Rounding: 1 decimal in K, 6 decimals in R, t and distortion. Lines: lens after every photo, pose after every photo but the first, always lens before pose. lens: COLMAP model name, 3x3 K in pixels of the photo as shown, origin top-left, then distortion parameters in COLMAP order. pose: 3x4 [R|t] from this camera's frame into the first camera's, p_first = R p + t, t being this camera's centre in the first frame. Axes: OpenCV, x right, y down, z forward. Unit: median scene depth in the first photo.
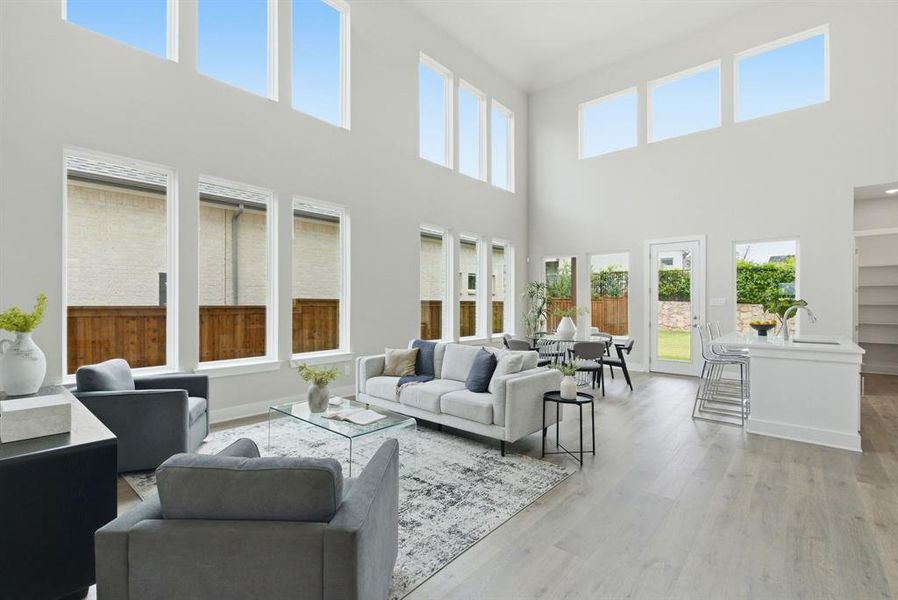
lens RADIAL K [[410.2, 0, 434.3], [0, 410.2, 305.8], [0, 0, 1]] dist [0.006014, 0.000196]
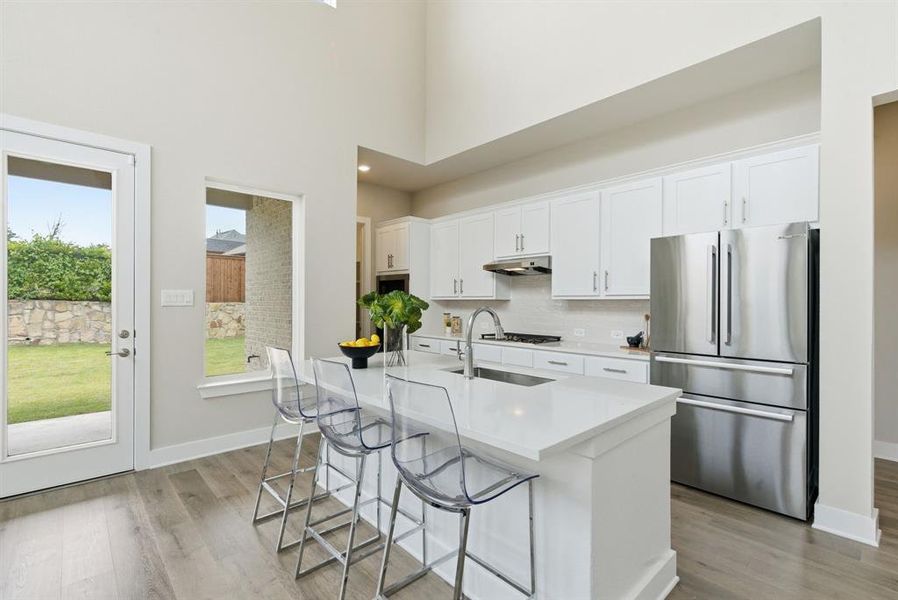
lens RADIAL K [[410.2, 0, 447.4], [0, 410.2, 302.2], [0, 0, 1]] dist [0.006014, 0.000196]
pose [[0.094111, -0.002916, 0.995557, 0.101648], [0.003460, 0.999991, 0.002602, -0.001779], [-0.995556, 0.003200, 0.094120, 0.264365]]
